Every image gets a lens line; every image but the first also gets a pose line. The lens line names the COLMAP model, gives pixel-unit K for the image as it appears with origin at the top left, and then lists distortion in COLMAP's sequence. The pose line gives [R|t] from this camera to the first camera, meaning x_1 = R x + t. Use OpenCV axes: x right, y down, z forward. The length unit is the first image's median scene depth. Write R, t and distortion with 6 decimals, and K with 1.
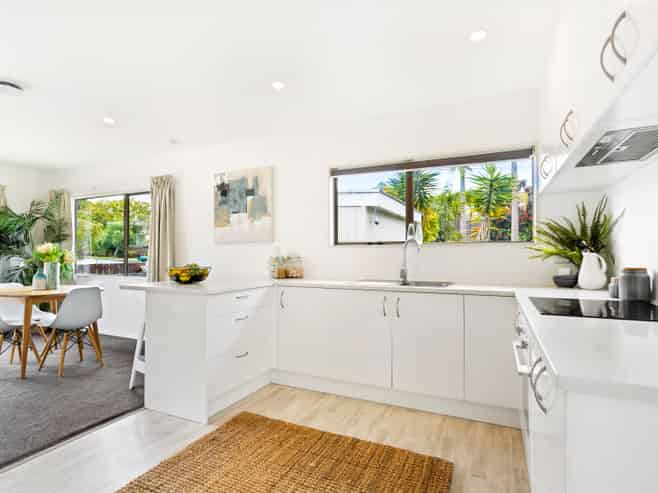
lens RADIAL K [[358.6, 0, 329.0], [0, 358.6, 246.5], [0, 0, 1]] dist [0.000886, 0.000583]
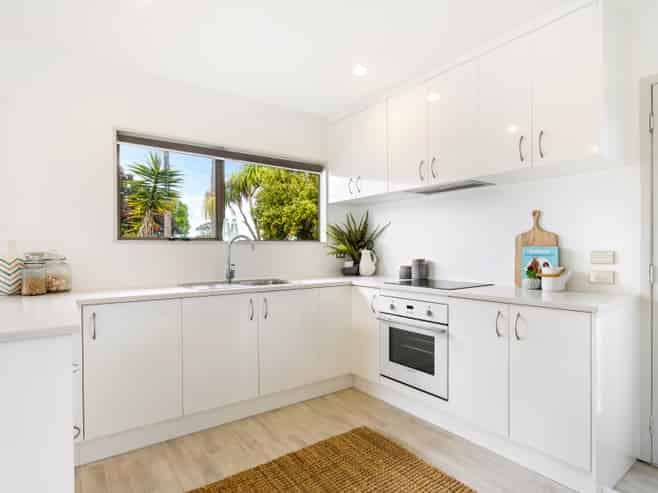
lens RADIAL K [[367.0, 0, 348.4], [0, 367.0, 249.8], [0, 0, 1]] dist [-0.001167, 0.000257]
pose [[0.464120, -0.001799, 0.885771, -0.514255], [-0.013015, 0.999876, 0.008850, 0.003762], [-0.885677, -0.015635, 0.464039, 0.331251]]
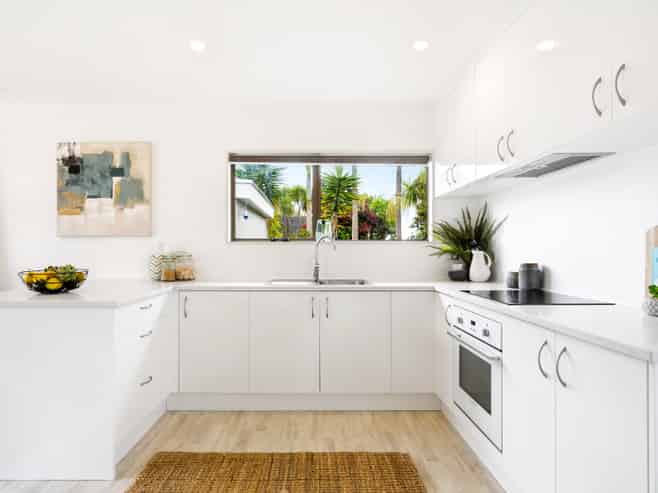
lens RADIAL K [[385.0, 0, 320.4], [0, 385.0, 245.8], [0, 0, 1]] dist [-0.001867, -0.000080]
pose [[0.899189, 0.006389, 0.437514, -0.251314], [-0.010055, 0.999931, 0.006064, -0.001027], [-0.437445, -0.009851, 0.899191, 0.077931]]
